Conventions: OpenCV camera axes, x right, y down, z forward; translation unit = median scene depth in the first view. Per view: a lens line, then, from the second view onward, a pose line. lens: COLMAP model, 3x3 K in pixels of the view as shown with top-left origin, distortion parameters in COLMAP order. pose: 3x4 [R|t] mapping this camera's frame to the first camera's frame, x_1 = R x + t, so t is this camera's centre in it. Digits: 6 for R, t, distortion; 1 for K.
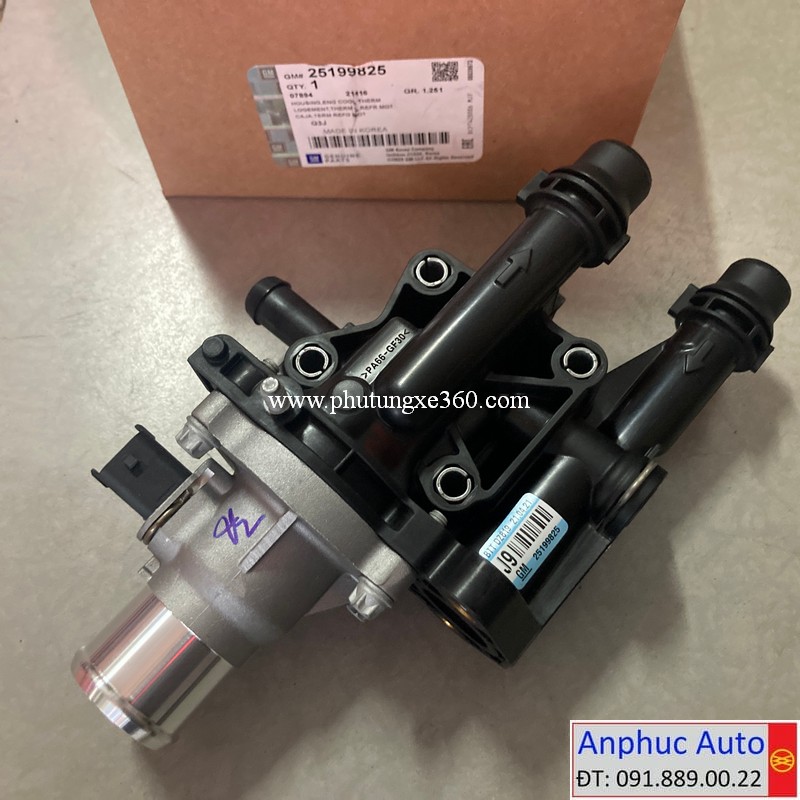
lens RADIAL K [[829.7, 0, 400.0], [0, 829.7, 400.0], [0, 0, 1]] dist [0.058823, -0.010002]
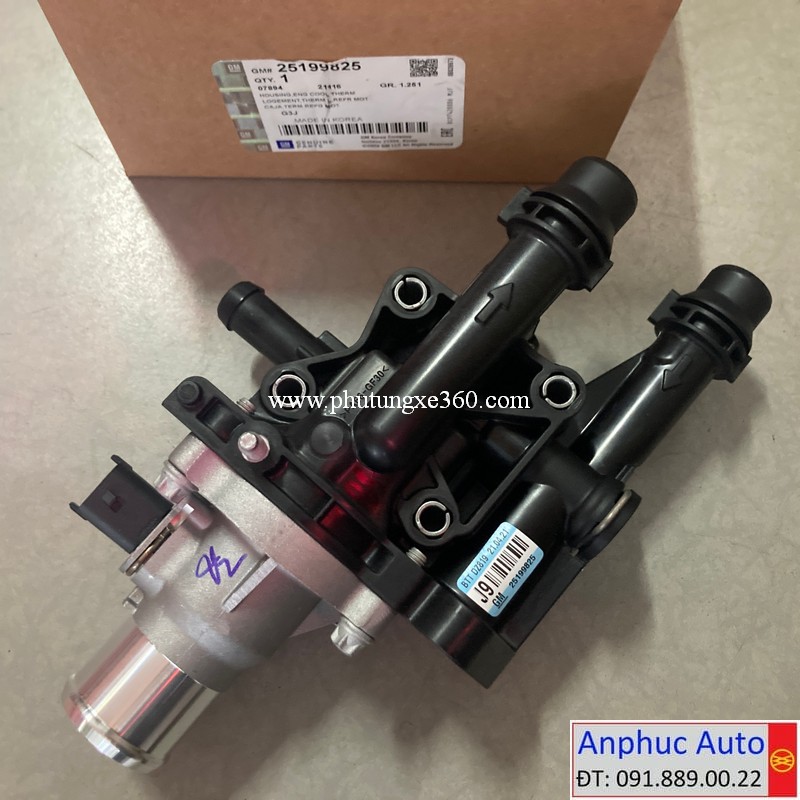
lens RADIAL K [[829.7, 0, 400.0], [0, 829.7, 400.0], [0, 0, 1]] dist [0.058823, -0.010002]
pose [[0.999543, -0.007697, 0.029236, -0.003044], [0.003307, 0.989080, 0.147341, -0.164693], [-0.030051, -0.147177, 0.988654, 0.017133]]
